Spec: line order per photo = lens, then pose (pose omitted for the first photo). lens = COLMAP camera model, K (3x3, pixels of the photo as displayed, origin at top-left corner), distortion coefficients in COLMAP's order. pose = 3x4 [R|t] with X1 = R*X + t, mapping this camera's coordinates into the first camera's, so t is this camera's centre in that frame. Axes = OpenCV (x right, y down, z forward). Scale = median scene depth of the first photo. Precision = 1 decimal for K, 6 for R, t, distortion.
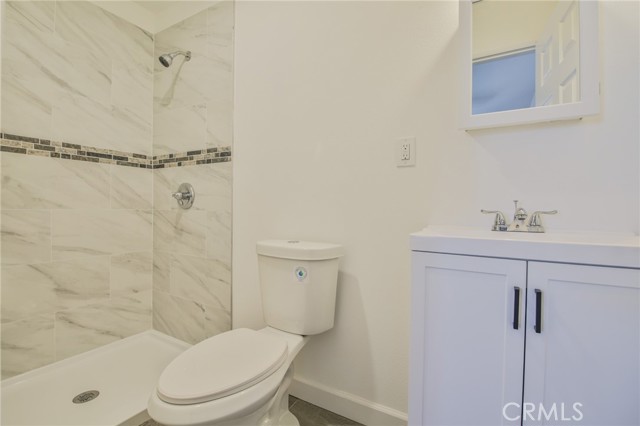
lens RADIAL K [[292.6, 0, 317.9], [0, 292.6, 212.9], [0, 0, 1]] dist [-0.004987, -0.008495]
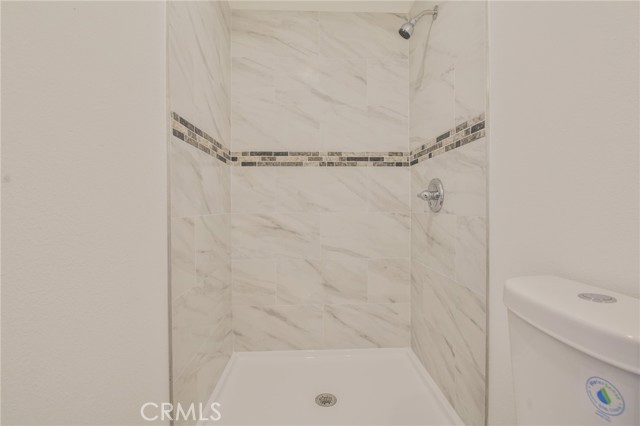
lens RADIAL K [[292.6, 0, 319.5], [0, 292.6, 210.2], [0, 0, 1]] dist [-0.004987, -0.008495]
pose [[0.540081, -0.003769, -0.841605, 0.033622], [-0.005201, 0.999956, -0.007816, -0.011812], [0.841597, 0.008599, 0.540038, 0.350461]]
